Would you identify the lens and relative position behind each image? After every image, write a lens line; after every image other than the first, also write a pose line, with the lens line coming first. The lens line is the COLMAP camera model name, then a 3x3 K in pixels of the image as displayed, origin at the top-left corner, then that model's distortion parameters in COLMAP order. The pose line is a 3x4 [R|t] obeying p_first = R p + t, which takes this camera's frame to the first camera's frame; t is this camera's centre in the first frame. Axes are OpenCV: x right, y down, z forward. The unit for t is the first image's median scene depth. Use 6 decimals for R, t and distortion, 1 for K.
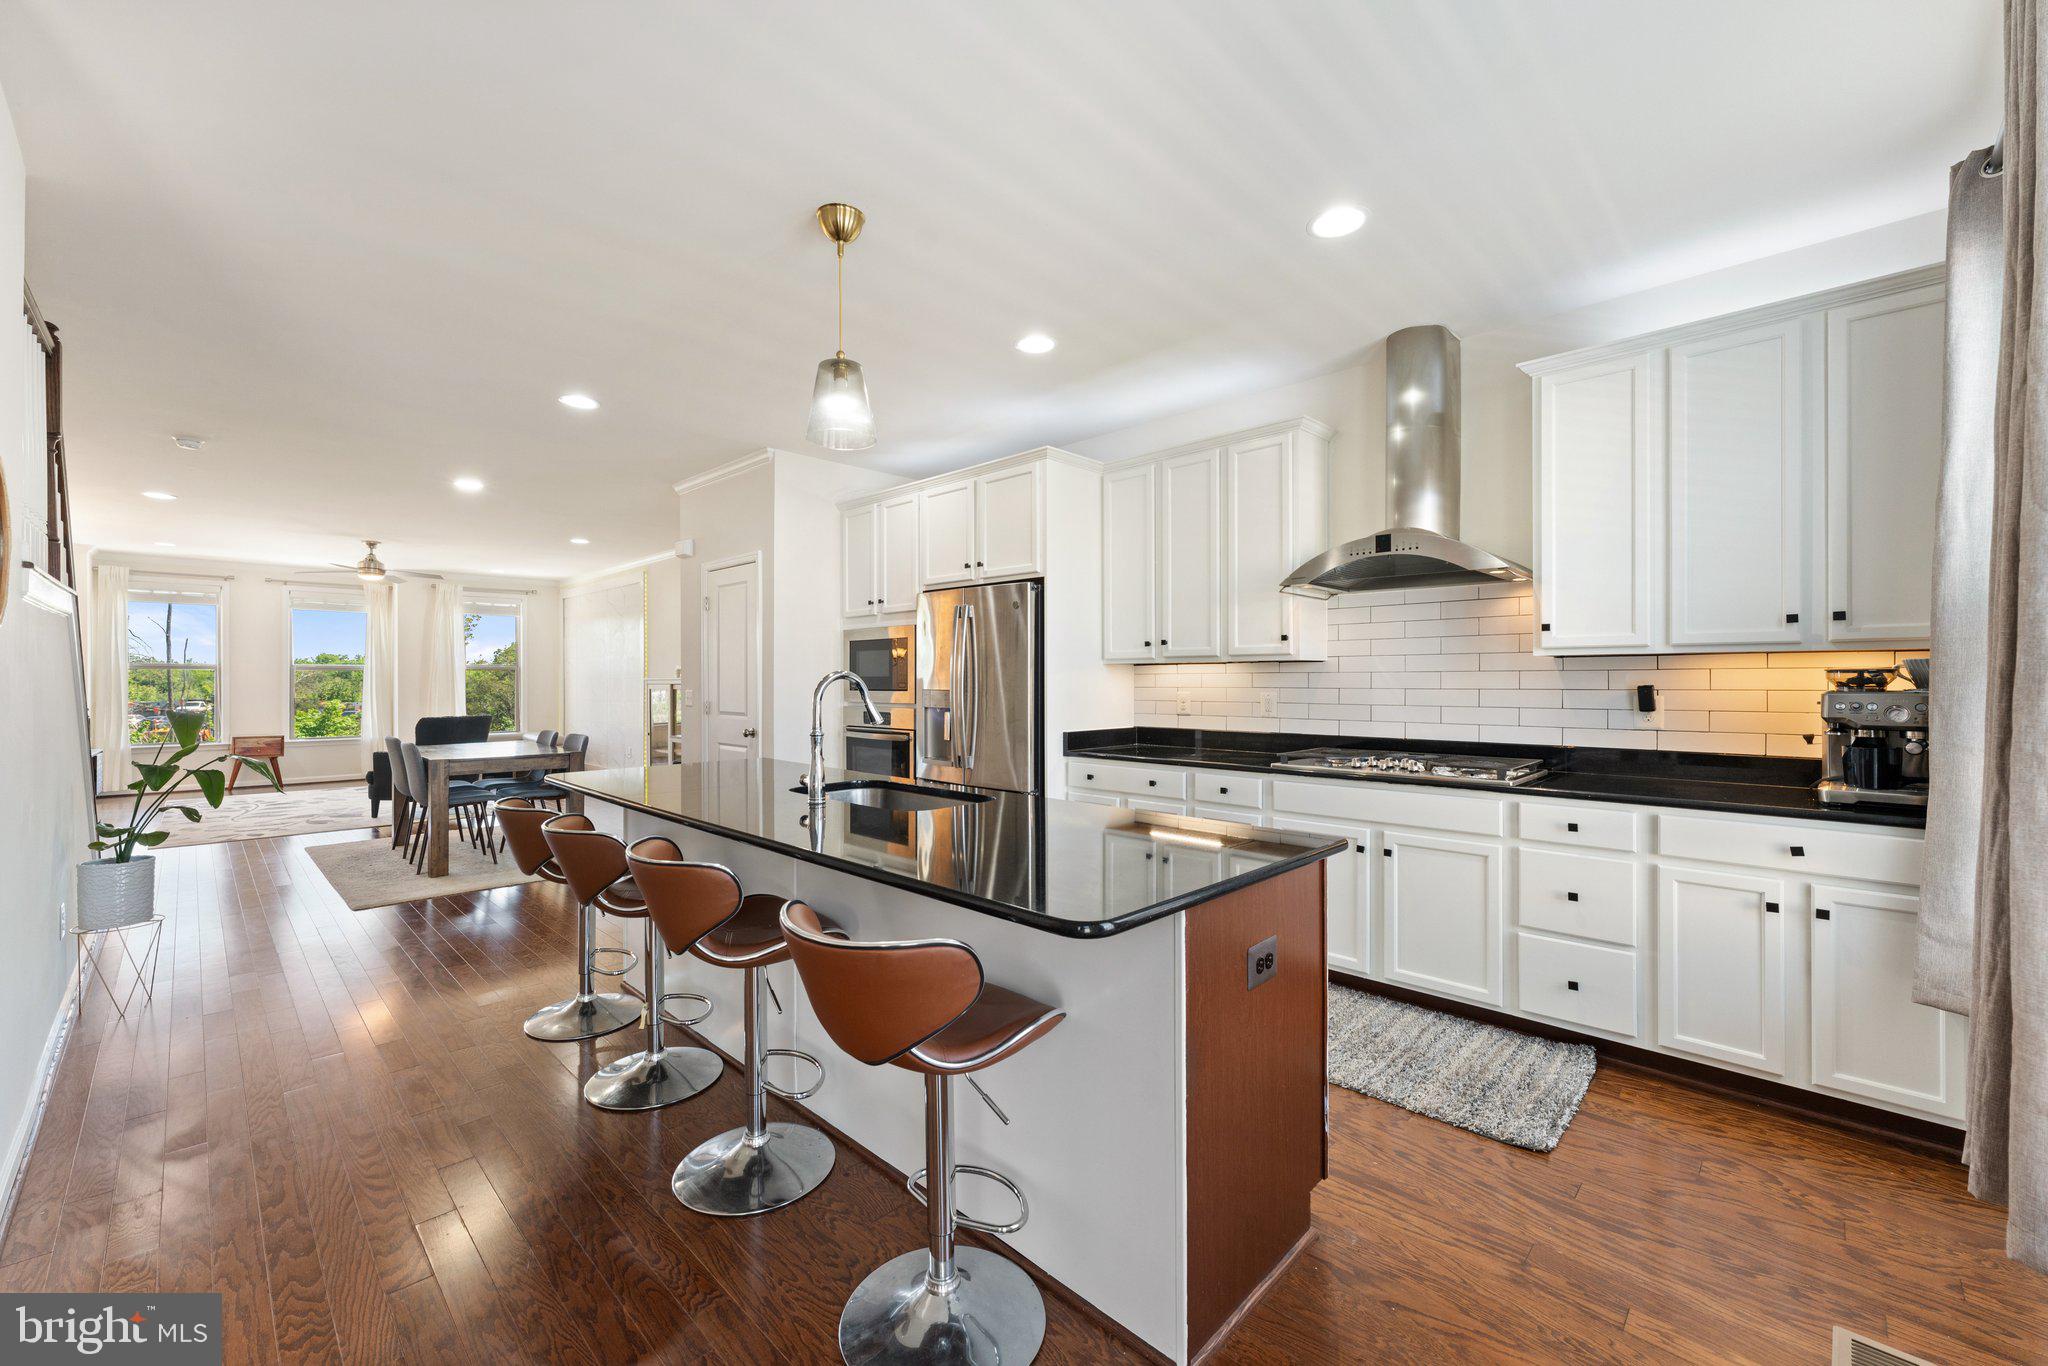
lens RADIAL K [[831.9, 0, 1002.4], [0, 831.9, 682.8], [0, 0, 1]] dist [0.001270, 0.000549]
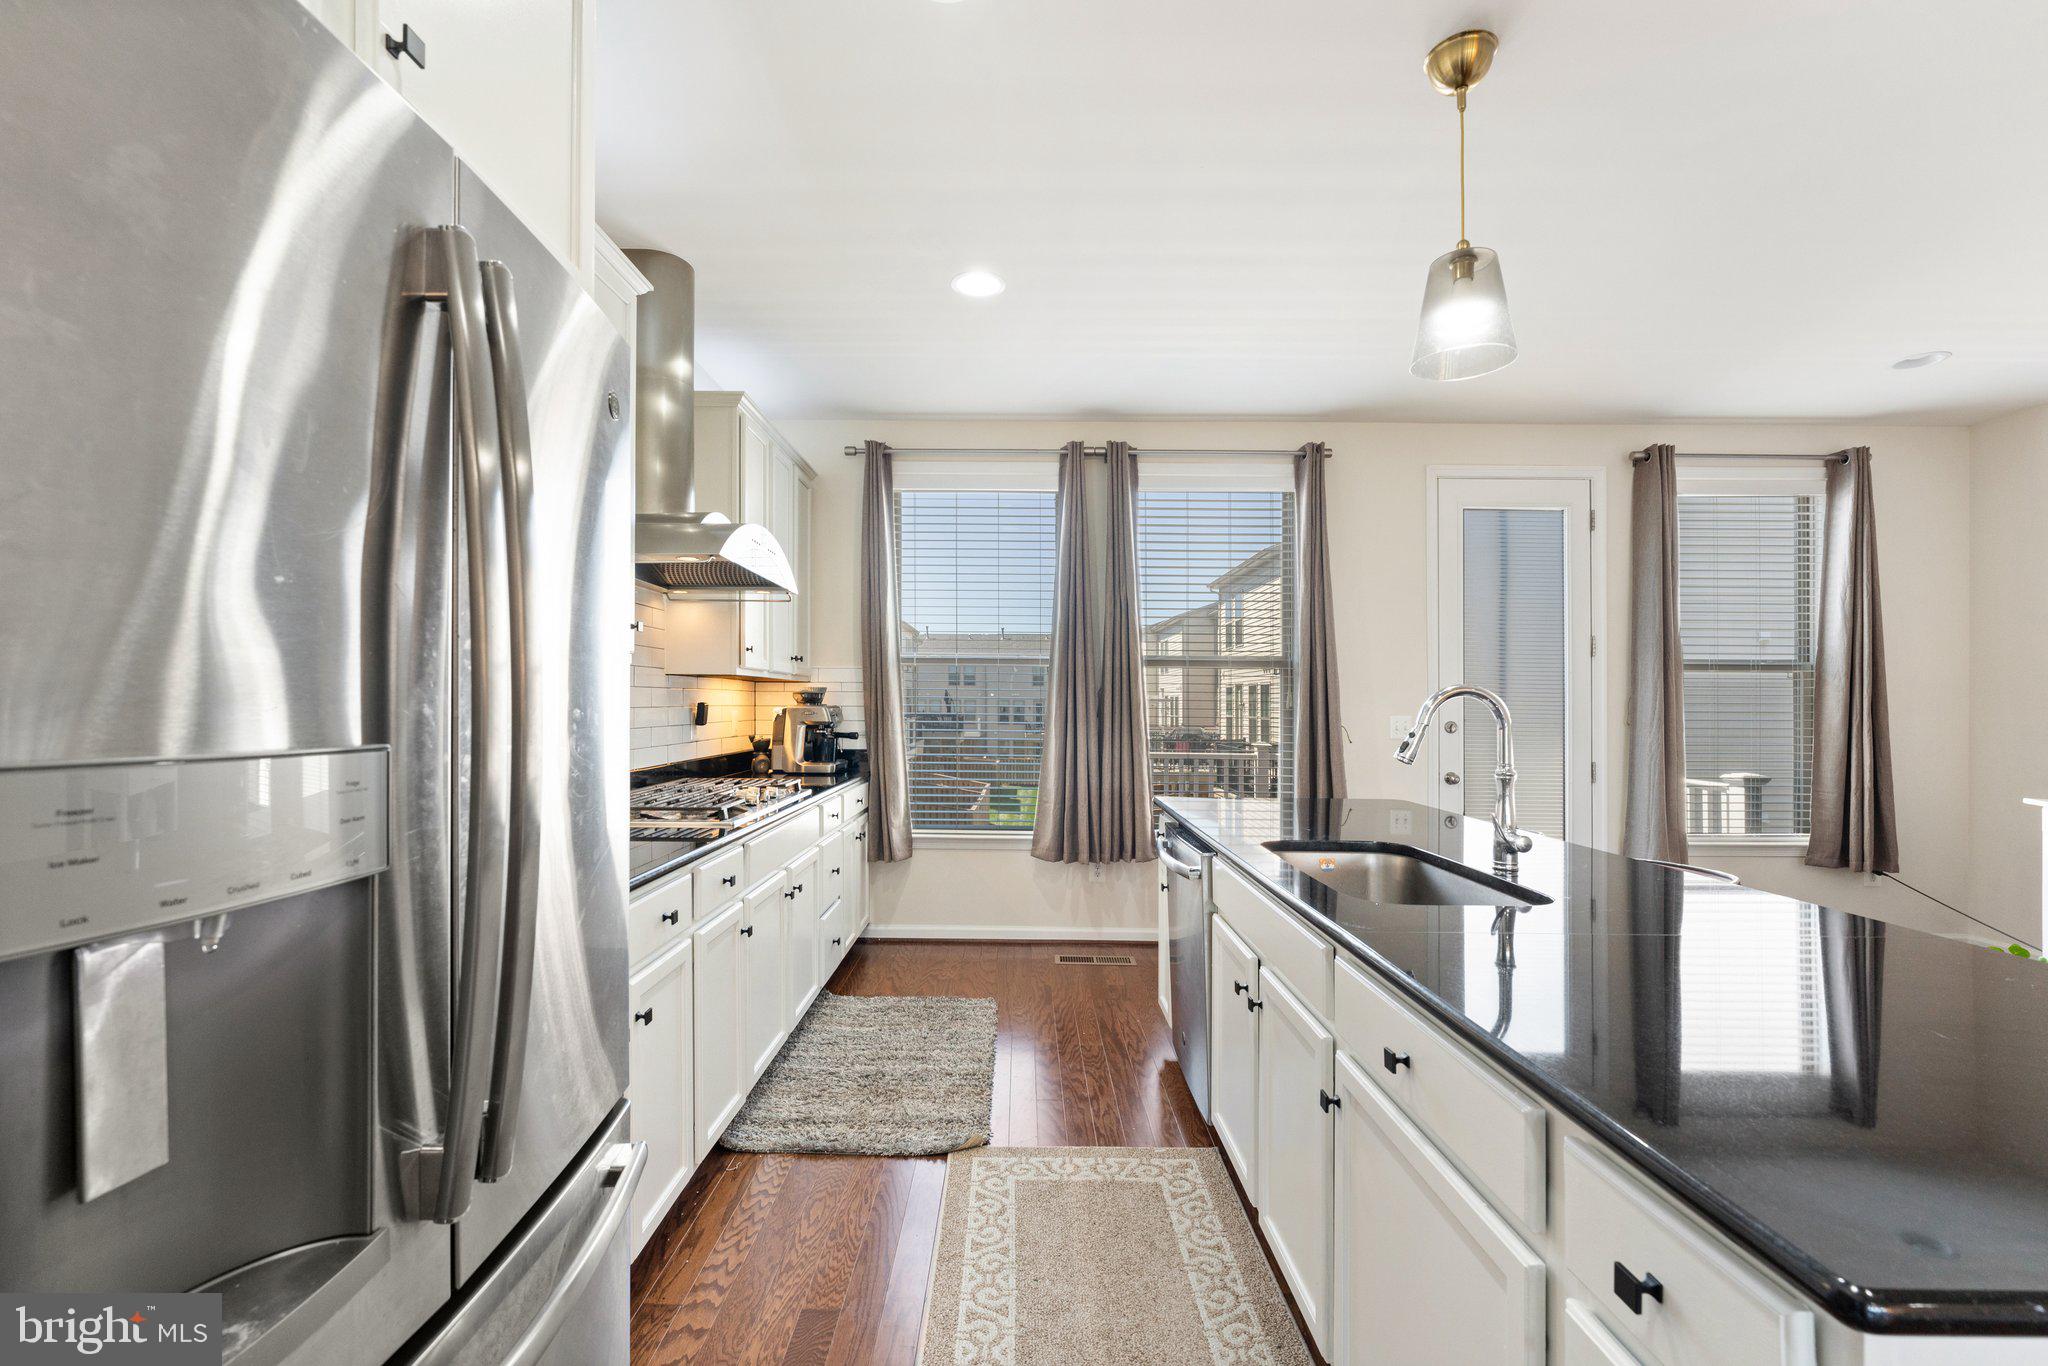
lens RADIAL K [[850.6, 0, 1013.6], [0, 850.6, 693.6], [0, 0, 1]] dist [-0.002957, 0.000217]
pose [[-0.698811, 0.005926, 0.715282, -0.382295], [-0.001196, 0.999955, -0.009453, 0.001356], [-0.715306, -0.007461, -0.698772, 1.564465]]
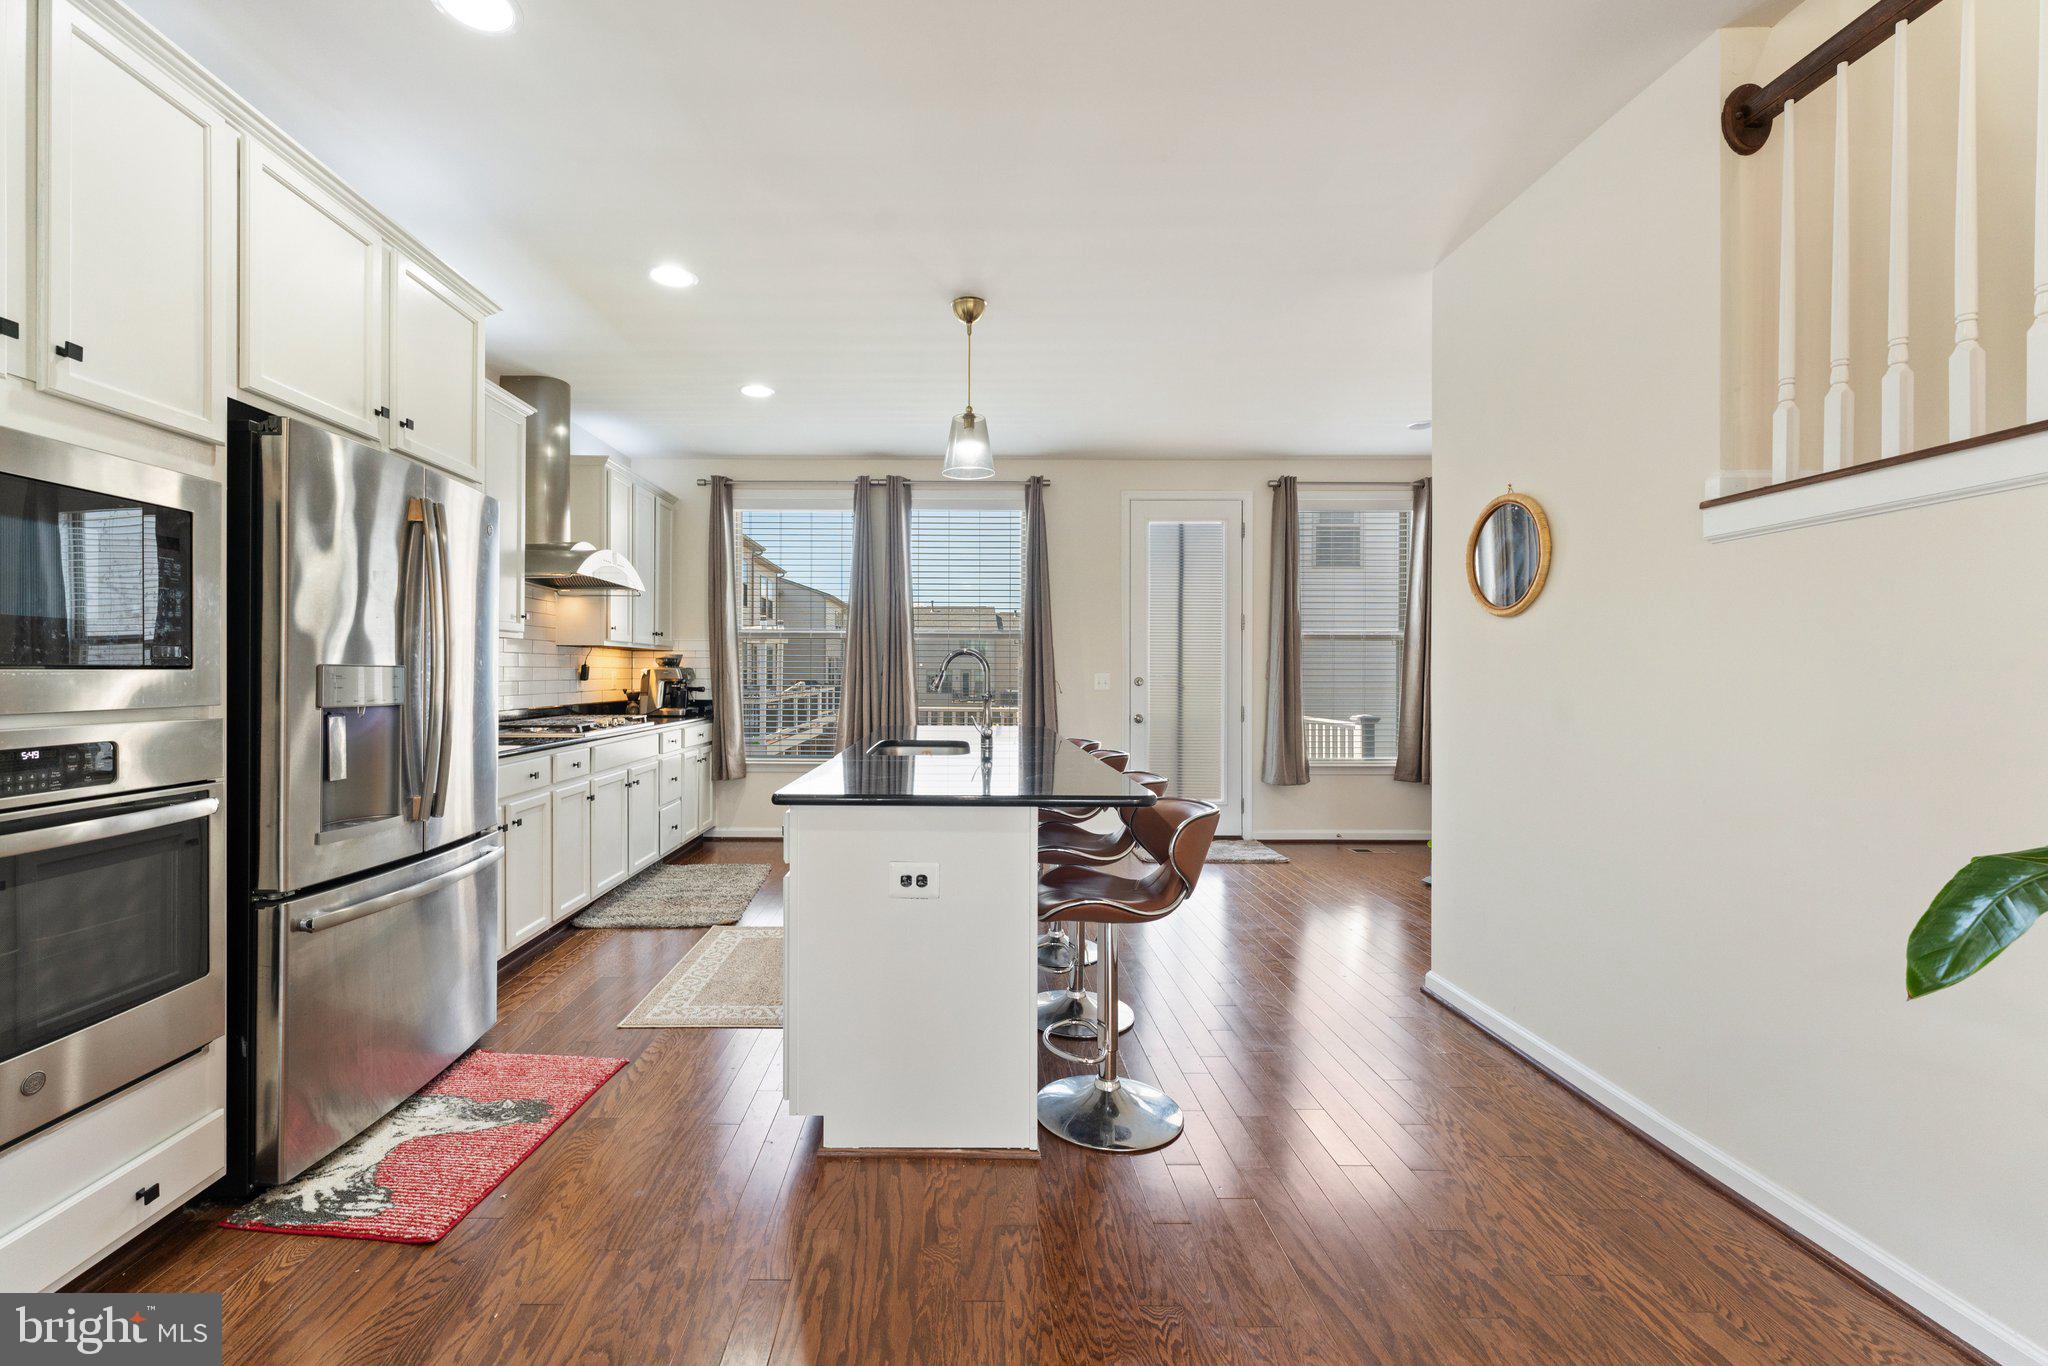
lens RADIAL K [[831.9, 0, 956.7], [0, 831.9, 656.0], [0, 0, 1]] dist [0.001270, 0.000549]
pose [[-0.701577, 0.016273, 0.712408, -0.974613], [0.003920, 0.999812, -0.018978, 0.020563], [-0.712583, -0.010522, -0.701509, 1.695115]]
